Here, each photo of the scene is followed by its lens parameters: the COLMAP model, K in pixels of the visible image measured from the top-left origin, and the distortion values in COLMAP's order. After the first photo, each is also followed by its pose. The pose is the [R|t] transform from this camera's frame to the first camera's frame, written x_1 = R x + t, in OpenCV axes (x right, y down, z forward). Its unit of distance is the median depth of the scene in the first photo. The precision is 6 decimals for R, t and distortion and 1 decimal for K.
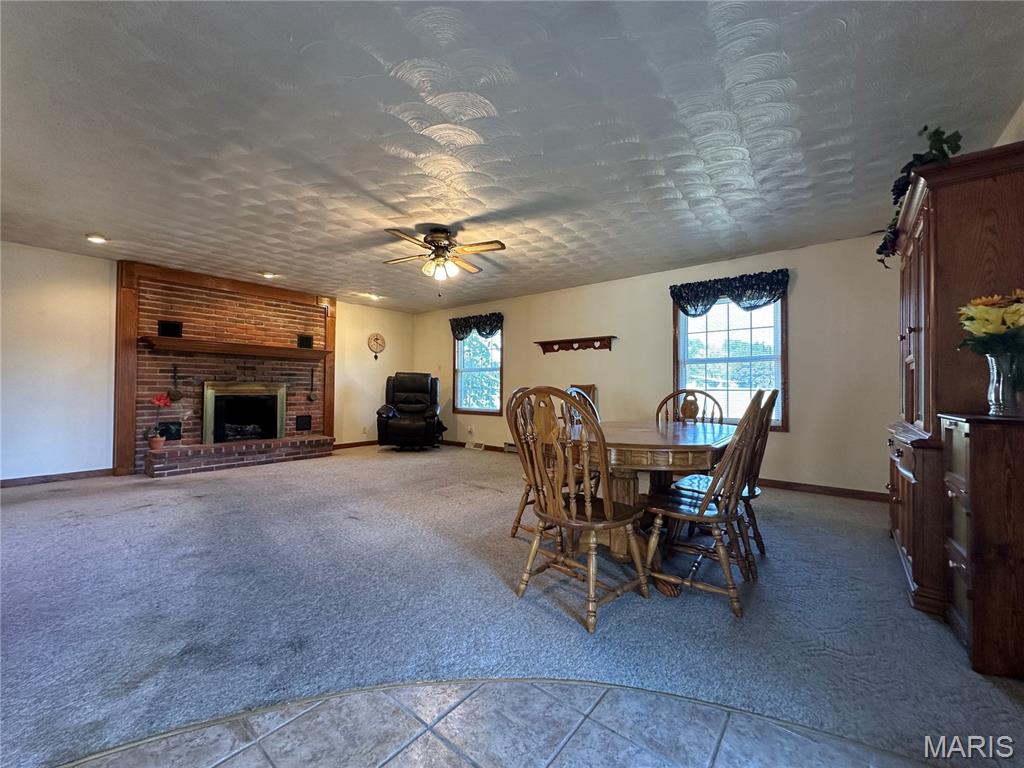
lens RADIAL K [[409.1, 0, 513.5], [0, 409.1, 382.7], [0, 0, 1]] dist [-0.002896, 0.000016]
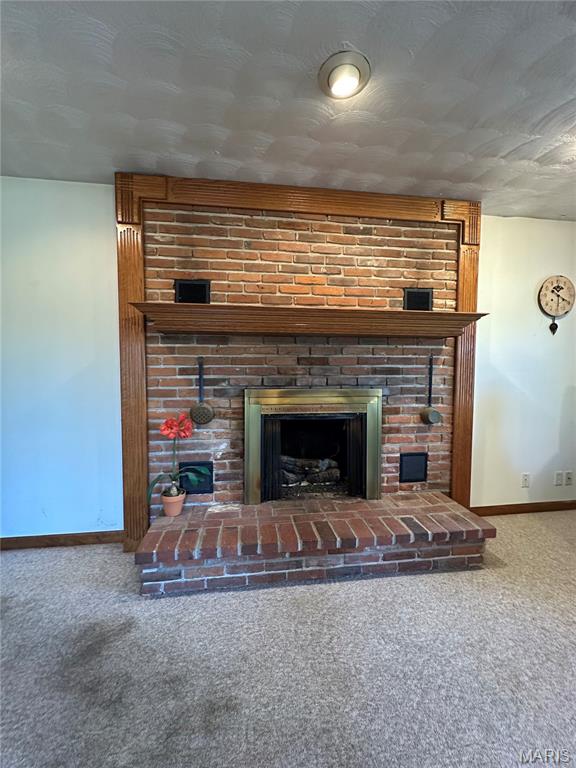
lens RADIAL K [[306.8, 0, 288.4], [0, 306.8, 383.8], [0, 0, 1]] dist [-0.002896, 0.000016]
pose [[0.724015, 0.026854, -0.689262, -0.397352], [0.013782, 0.998479, 0.053378, -0.027346], [0.689647, -0.048146, 0.722544, 0.678163]]
